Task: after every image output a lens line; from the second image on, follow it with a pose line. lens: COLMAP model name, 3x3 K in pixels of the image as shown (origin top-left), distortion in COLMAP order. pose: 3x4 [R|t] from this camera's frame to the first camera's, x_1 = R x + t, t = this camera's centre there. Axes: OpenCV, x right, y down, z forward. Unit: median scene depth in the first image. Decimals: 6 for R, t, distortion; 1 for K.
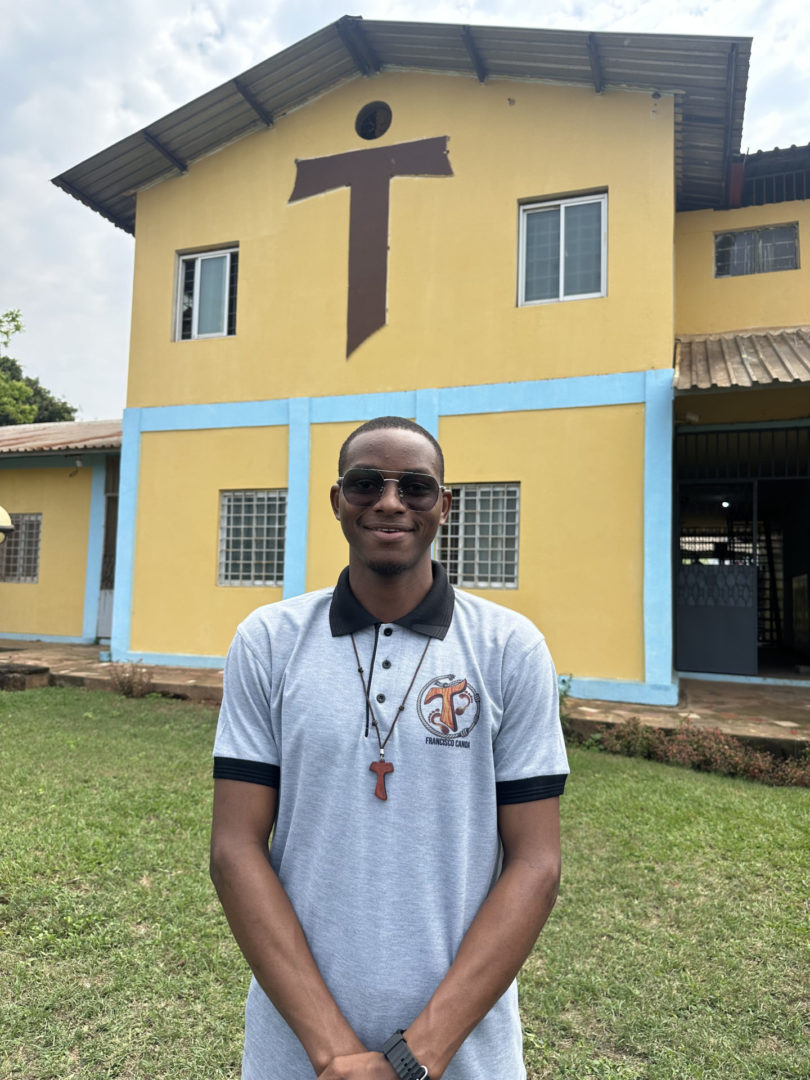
lens RADIAL K [[769.0, 0, 402.2], [0, 769.0, 541.0], [0, 0, 1]] dist [0.013058, -0.022532]
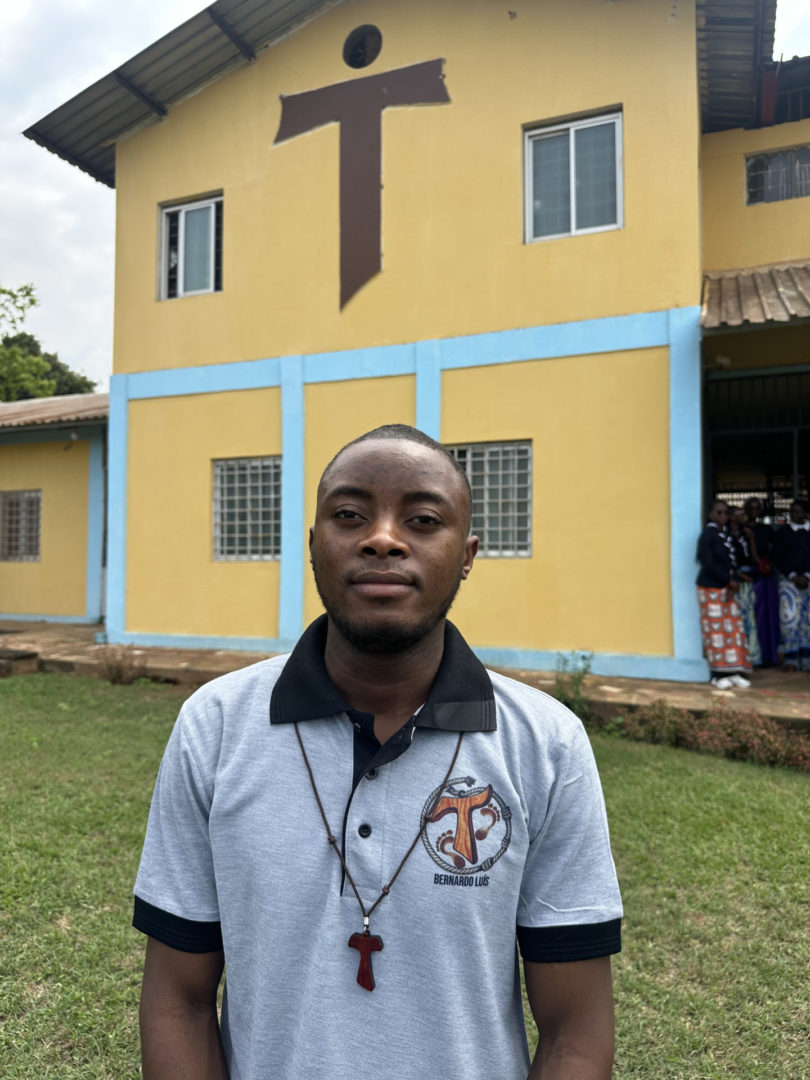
lens RADIAL K [[775.0, 0, 401.7], [0, 775.0, 534.0], [0, 0, 1]] dist [-0.000216, -0.011087]
pose [[0.998698, -0.027511, -0.042960, 0.034011], [0.028998, 0.998988, 0.034370, -0.000890], [0.041970, -0.035571, 0.998485, 0.071902]]
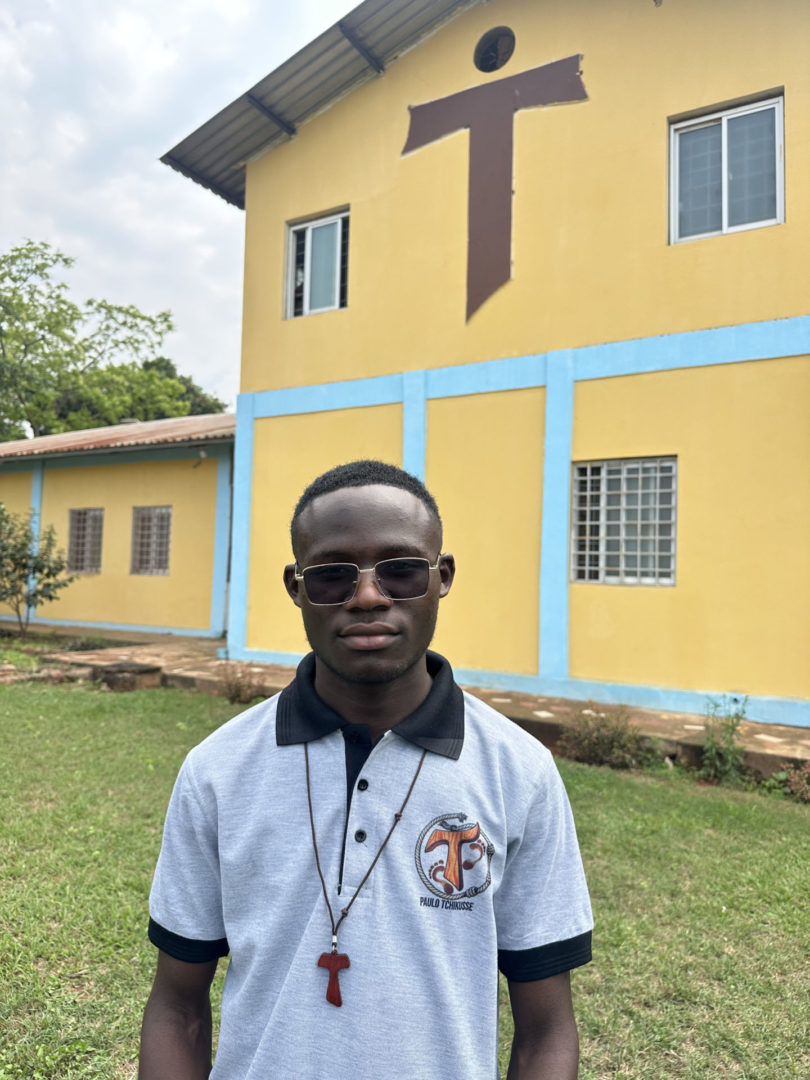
lens RADIAL K [[775.0, 0, 401.7], [0, 775.0, 534.0], [0, 0, 1]] dist [-0.000216, -0.011087]
pose [[0.981524, -0.013322, -0.190876, 0.020803], [0.015024, 0.999859, 0.007471, -0.003337], [0.190750, -0.010201, 0.981586, 0.115541]]
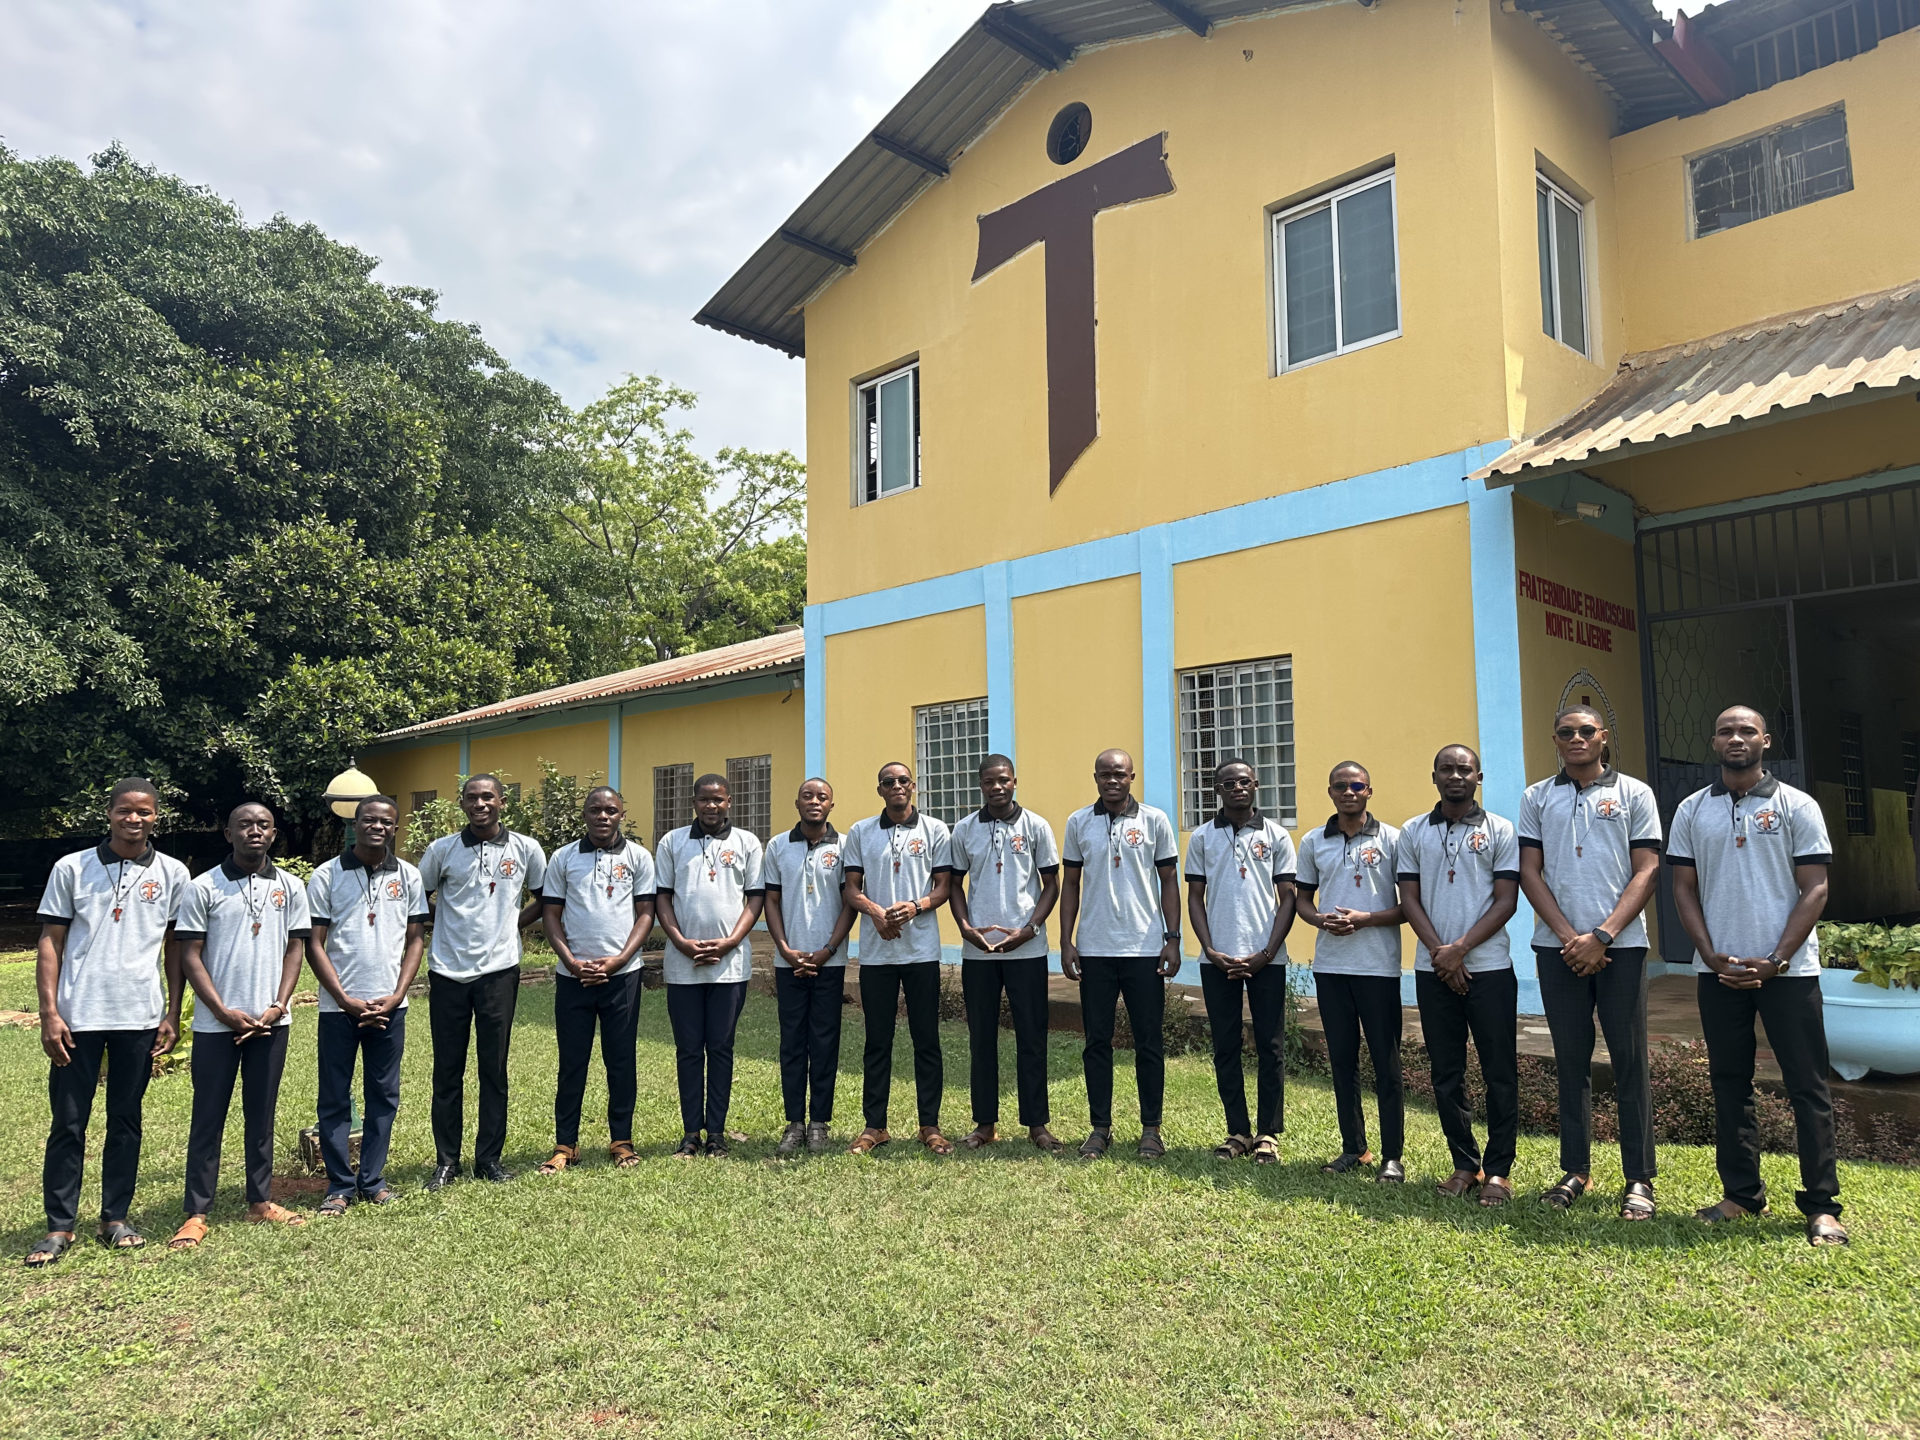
lens RADIAL K [[1343.0, 0, 970.5], [0, 1343.0, 734.7], [0, 0, 1]] dist [0.060181, -0.069430]
pose [[0.902920, -0.079279, -0.422435, 0.353082], [0.068783, 0.996827, -0.040058, 0.012937], [0.424270, 0.007113, 0.905508, -0.096208]]
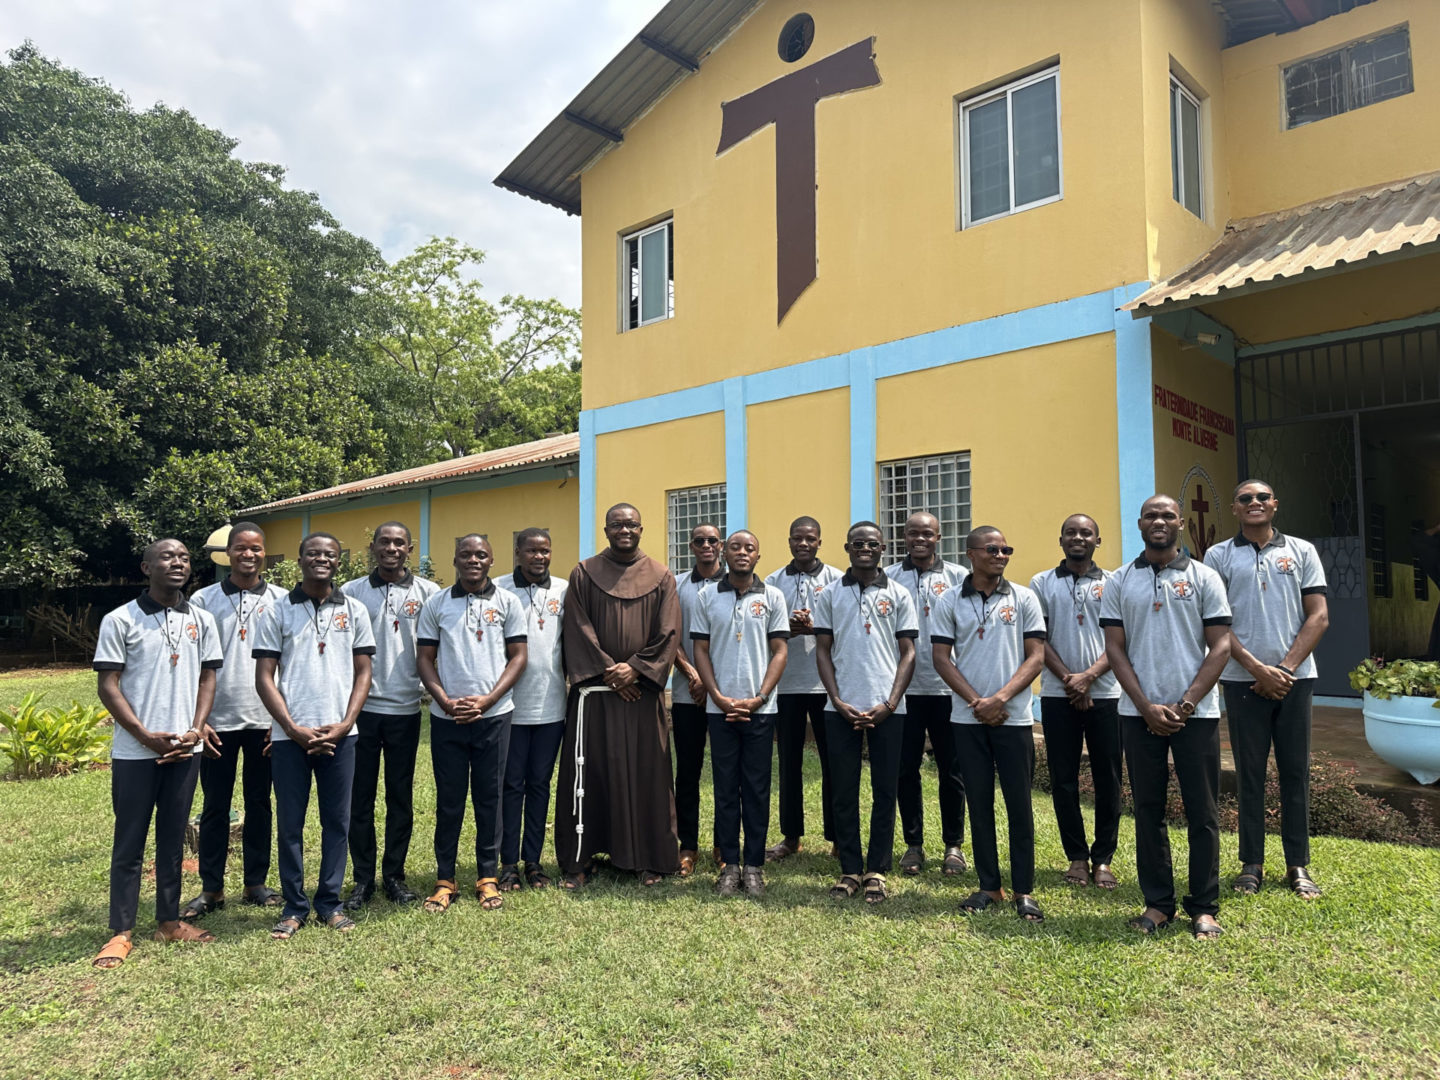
lens RADIAL K [[1014.2, 0, 719.4], [0, 1014.2, 542.9], [0, 0, 1]] dist [0.043467, -0.045590]
pose [[0.916598, -0.060463, -0.395212, 0.306125], [0.058752, 0.998137, -0.016444, 0.019333], [0.395470, -0.008147, 0.918443, -0.066462]]
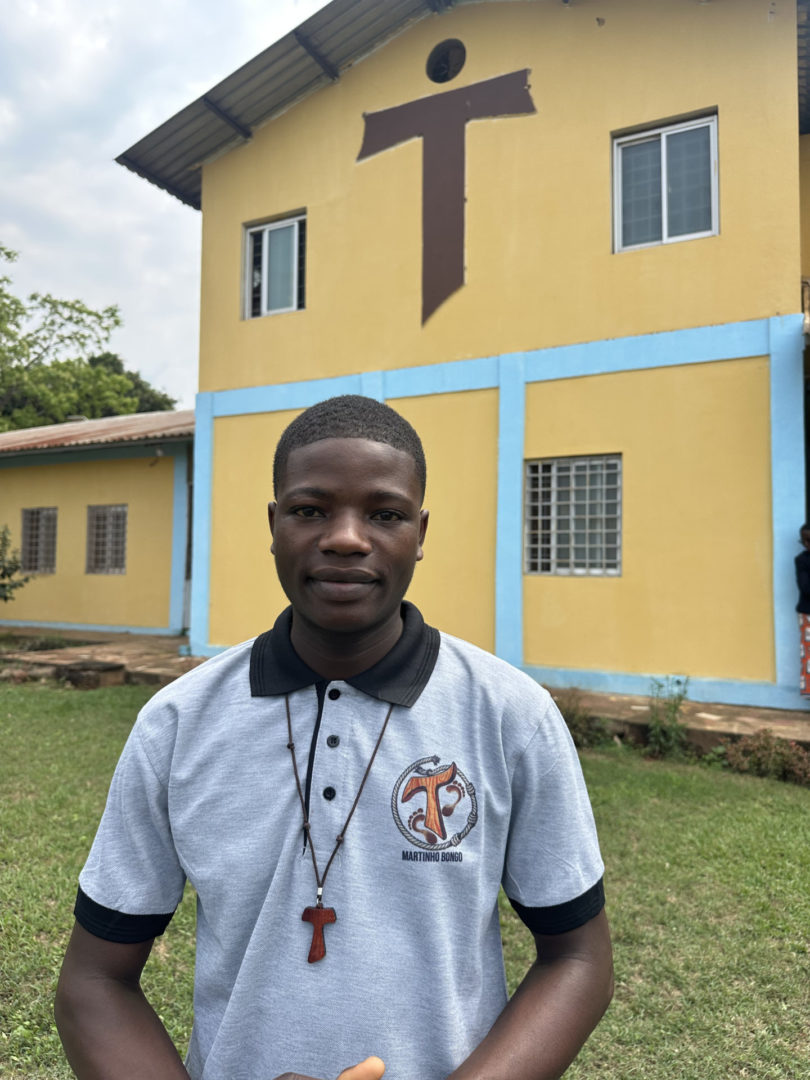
lens RADIAL K [[774.8, 0, 402.7], [0, 774.8, 533.8], [0, 0, 1]] dist [0.000960, -0.010793]
pose [[0.991396, -0.023958, -0.128682, 0.016949], [0.026030, 0.999557, 0.014446, -0.004347], [0.128279, -0.017672, 0.991581, 0.083766]]
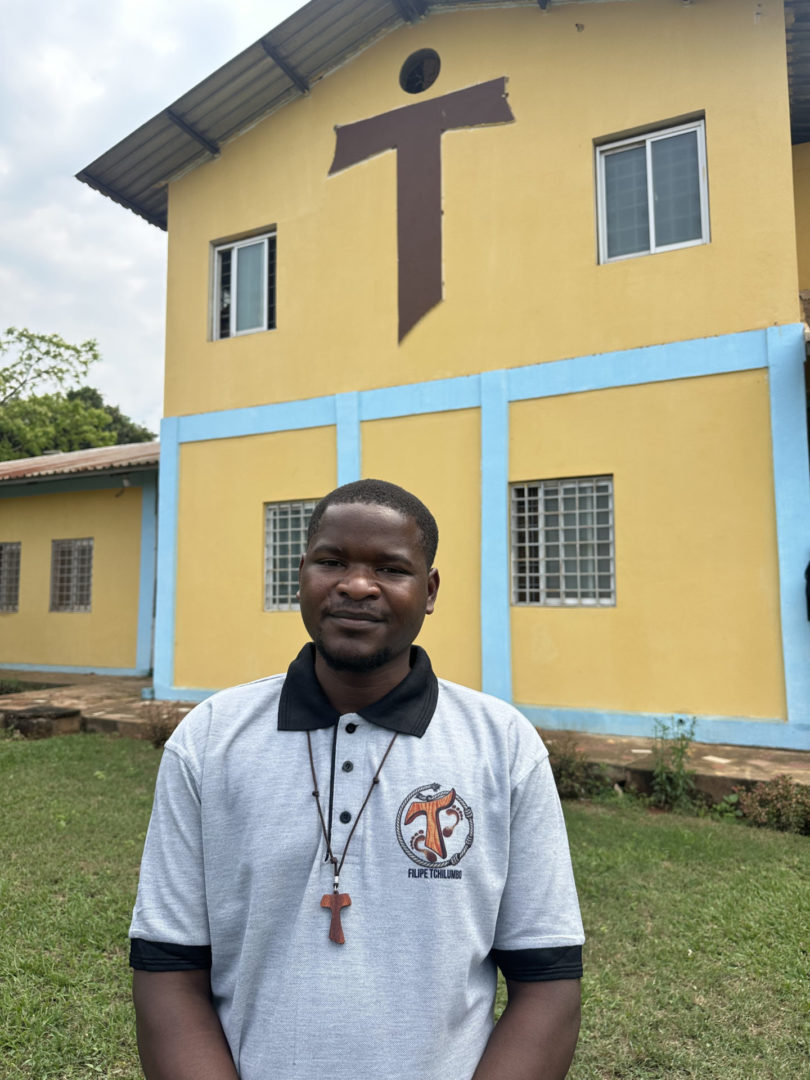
lens RADIAL K [[773.3, 0, 403.3], [0, 773.3, 533.4], [0, 0, 1]] dist [0.002018, -0.010839]
pose [[0.993332, -0.041533, -0.107548, 0.017232], [0.038736, 0.998858, -0.027964, 0.000031], [0.108587, 0.023612, 0.993807, 0.147432]]
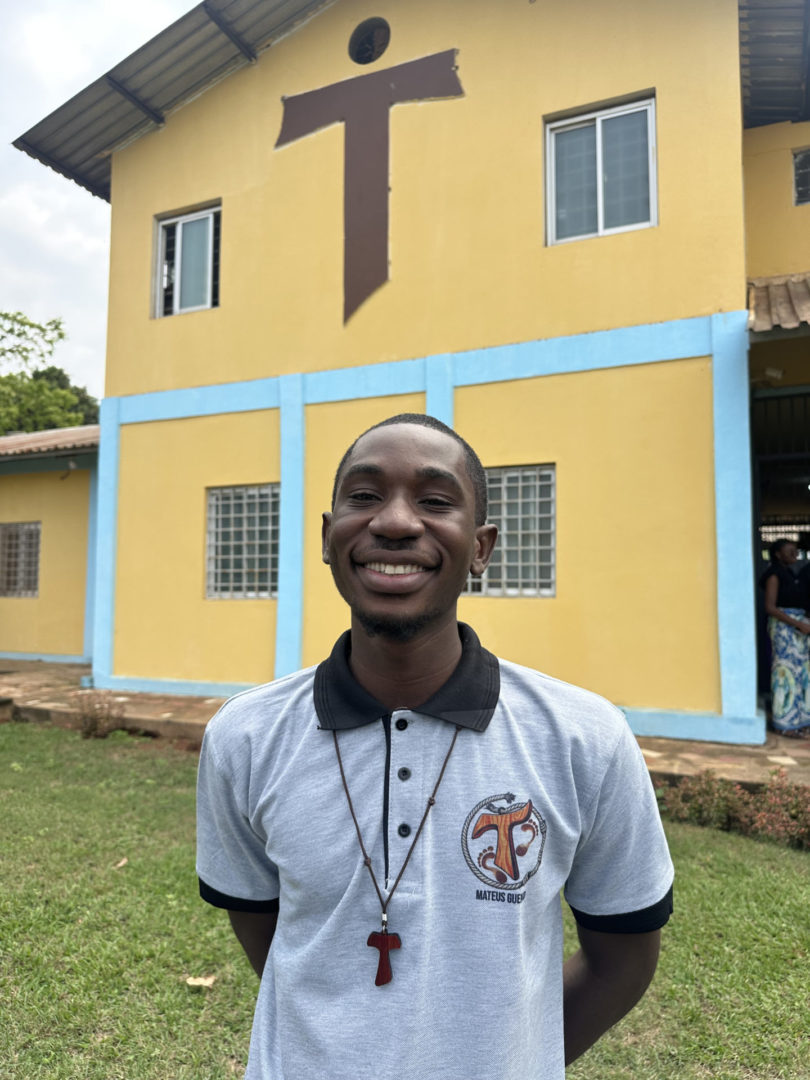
lens RADIAL K [[775.9, 0, 404.4], [0, 775.9, 541.9], [0, 0, 1]] dist [-0.003768, -0.007441]
pose [[0.996371, -0.028208, -0.080304, 0.055411], [0.028343, 0.999598, 0.000542, 0.000314], [0.080256, -0.002816, 0.996770, 0.167911]]
